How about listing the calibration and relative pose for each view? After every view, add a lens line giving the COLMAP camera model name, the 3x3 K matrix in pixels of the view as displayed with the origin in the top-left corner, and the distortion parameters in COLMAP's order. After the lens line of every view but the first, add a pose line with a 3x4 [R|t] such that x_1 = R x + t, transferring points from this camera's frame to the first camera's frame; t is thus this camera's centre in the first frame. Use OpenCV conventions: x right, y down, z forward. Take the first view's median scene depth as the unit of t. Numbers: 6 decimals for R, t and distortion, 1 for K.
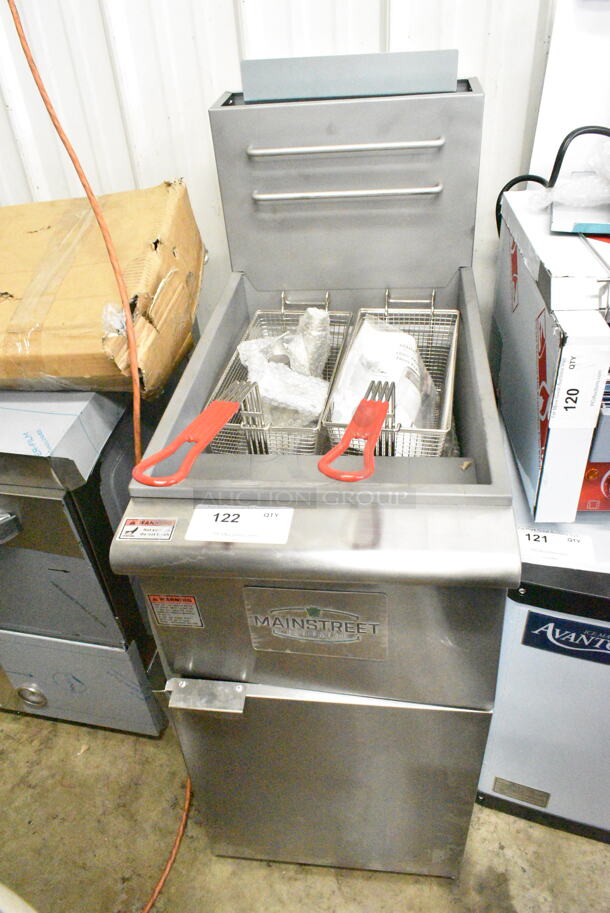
lens RADIAL K [[697.1, 0, 305.9], [0, 697.1, 453.0], [0, 0, 1]] dist [-0.033365, 0.007427]
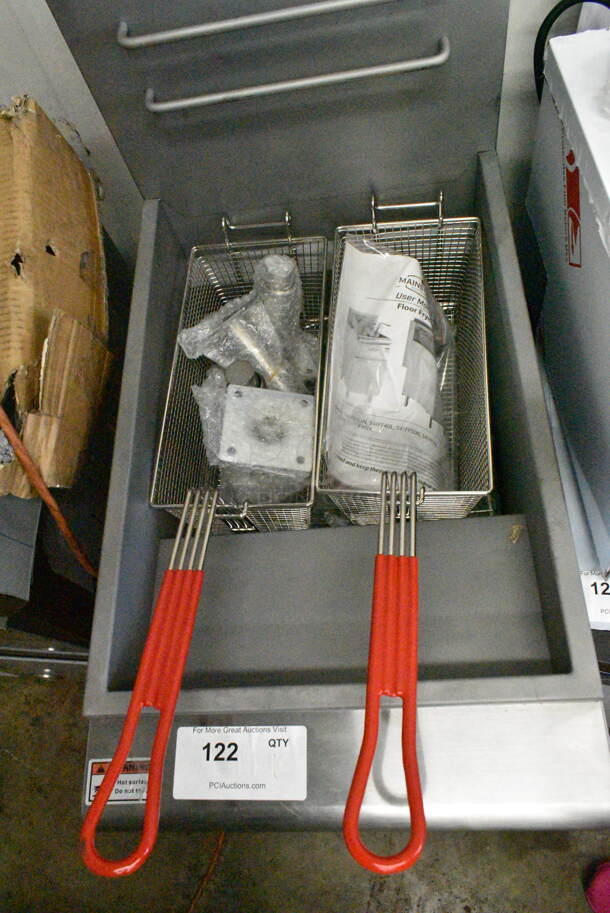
lens RADIAL K [[697.1, 0, 302.3], [0, 697.1, 455.8], [0, 0, 1]] dist [-0.033365, 0.007427]
pose [[0.987288, -0.156586, -0.027275, 0.030451], [0.153321, 0.892995, 0.423146, -0.340960], [-0.041902, -0.421949, 0.905651, 0.307912]]
